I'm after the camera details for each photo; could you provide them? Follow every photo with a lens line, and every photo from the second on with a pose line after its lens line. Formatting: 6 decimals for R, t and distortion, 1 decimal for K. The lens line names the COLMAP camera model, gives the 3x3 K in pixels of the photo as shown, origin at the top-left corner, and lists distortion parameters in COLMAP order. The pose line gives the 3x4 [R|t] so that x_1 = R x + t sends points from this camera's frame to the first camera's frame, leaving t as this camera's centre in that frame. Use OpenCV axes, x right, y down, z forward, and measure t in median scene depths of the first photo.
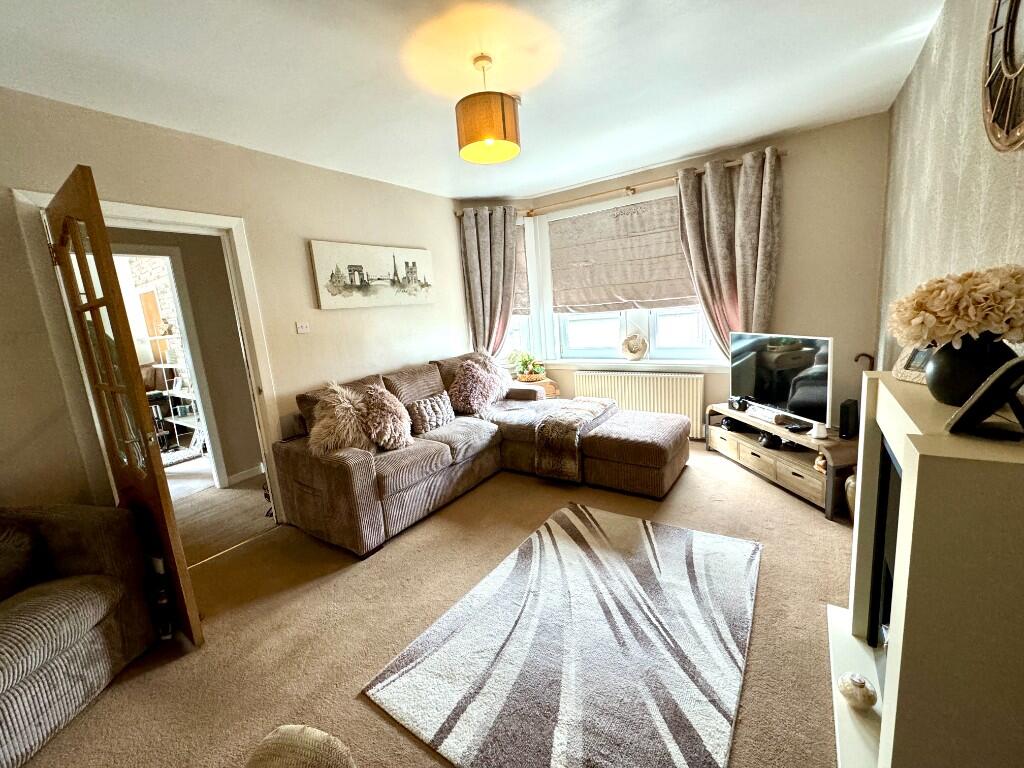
lens RADIAL K [[408.8, 0, 511.0], [0, 408.8, 382.6], [0, 0, 1]] dist [-0.002597, 0.000198]
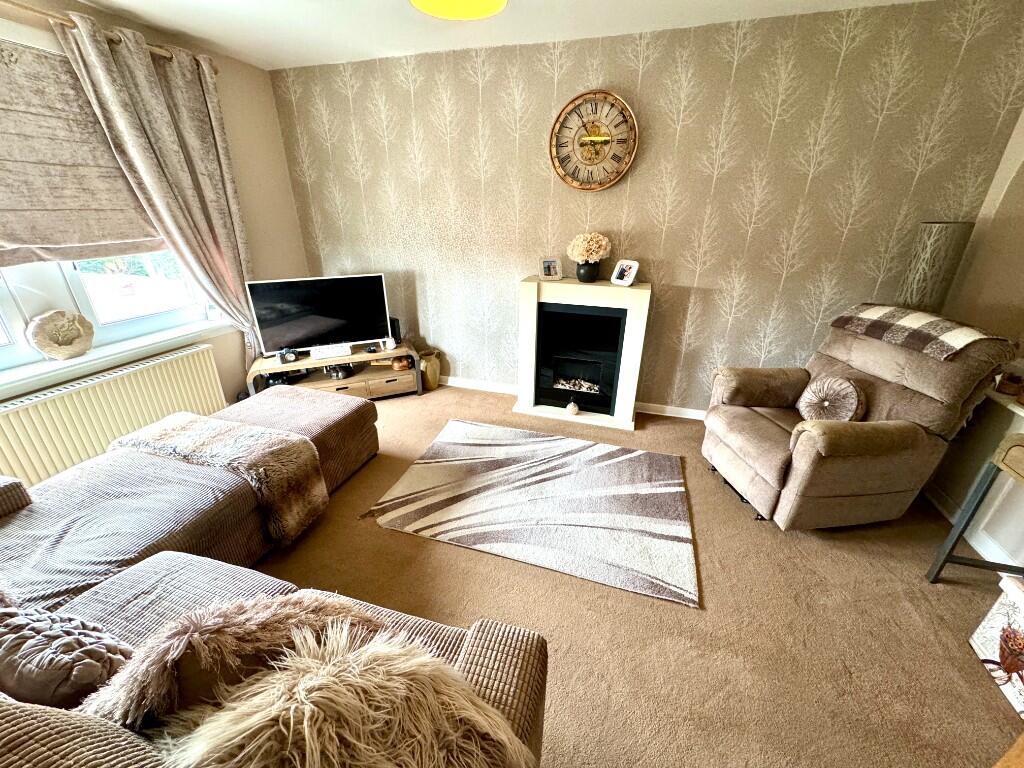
lens RADIAL K [[408.8, 0, 511.0], [0, 408.8, 382.6], [0, 0, 1]] dist [-0.002597, 0.000198]
pose [[-0.295648, -0.308567, 0.904090, -0.471732], [0.187160, 0.909346, 0.371564, -0.144694], [-0.936784, 0.279062, -0.211095, 0.705305]]
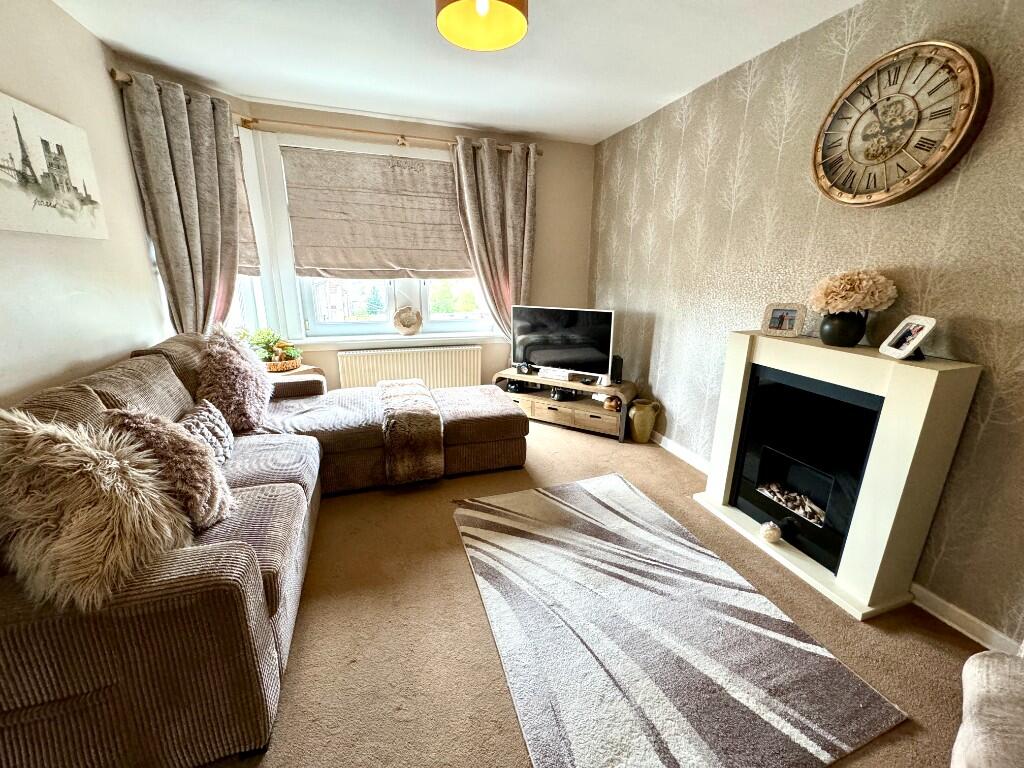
lens RADIAL K [[408.8, 0, 511.0], [0, 408.8, 382.6], [0, 0, 1]] dist [-0.002597, 0.000198]
pose [[0.602062, -0.129329, 0.787906, -0.364627], [0.082950, 0.991586, 0.099377, -0.025912], [-0.794129, 0.005526, 0.607724, 0.321979]]
